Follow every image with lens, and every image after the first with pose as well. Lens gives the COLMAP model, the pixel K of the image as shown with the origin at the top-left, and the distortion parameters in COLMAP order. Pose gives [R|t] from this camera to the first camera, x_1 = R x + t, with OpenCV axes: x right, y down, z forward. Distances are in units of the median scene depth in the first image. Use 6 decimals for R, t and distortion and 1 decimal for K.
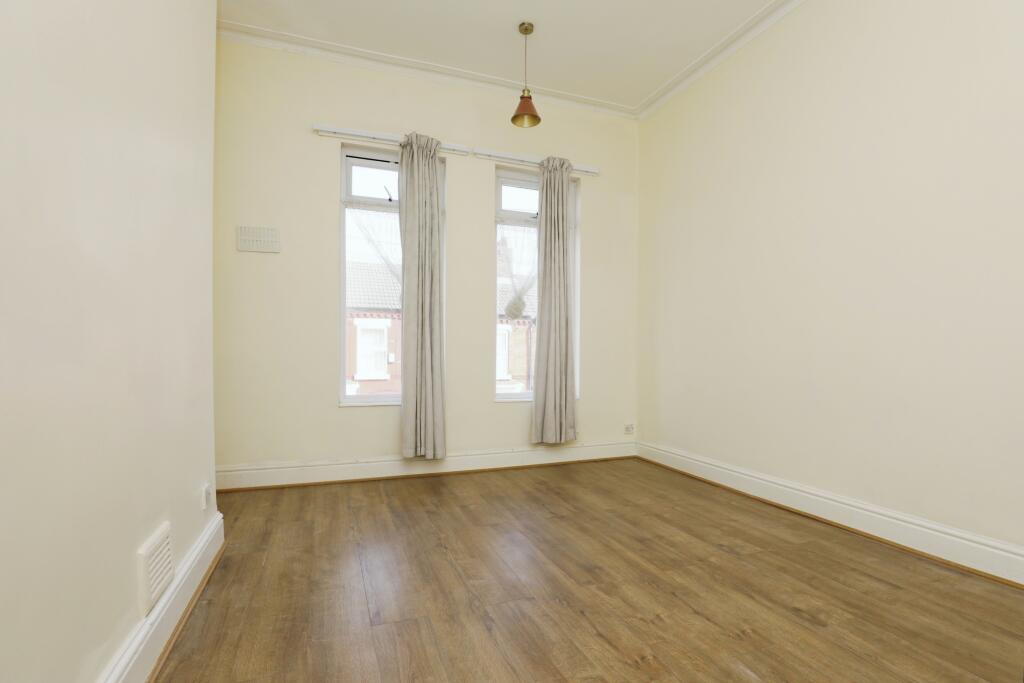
lens RADIAL K [[471.2, 0, 507.7], [0, 471.2, 362.8], [0, 0, 1]] dist [-0.031419, 0.000130]
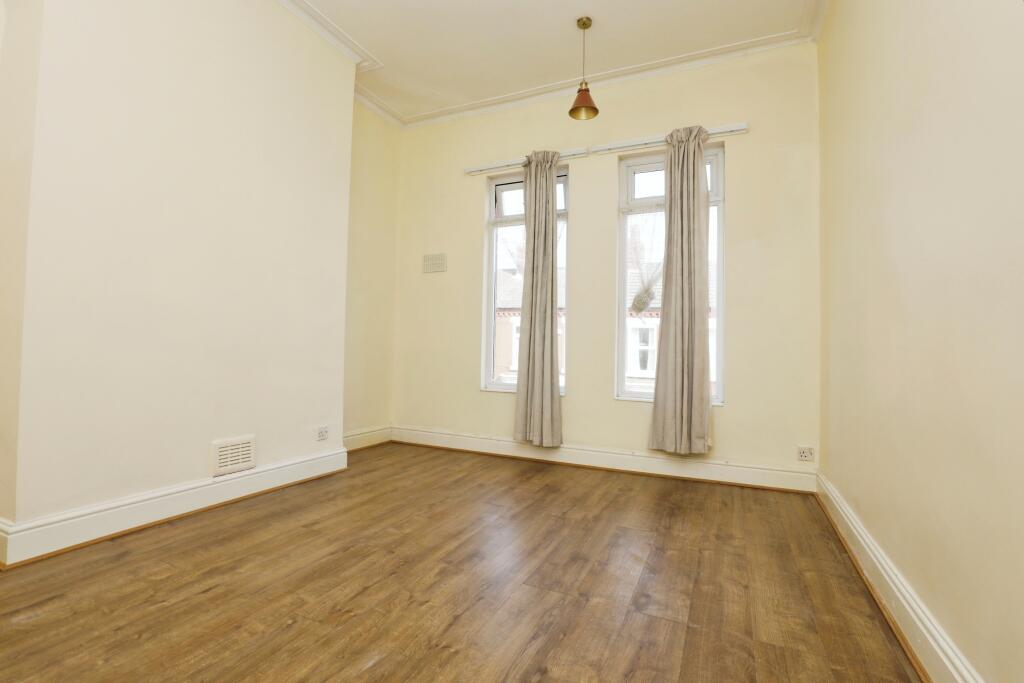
lens RADIAL K [[471.2, 0, 512.3], [0, 471.2, 339.6], [0, 0, 1]] dist [-0.031419, 0.000130]
pose [[0.700954, -0.005630, -0.713184, 0.572129], [-0.031161, 0.998772, -0.038511, 0.006044], [0.712525, 0.049218, 0.699918, 0.195306]]
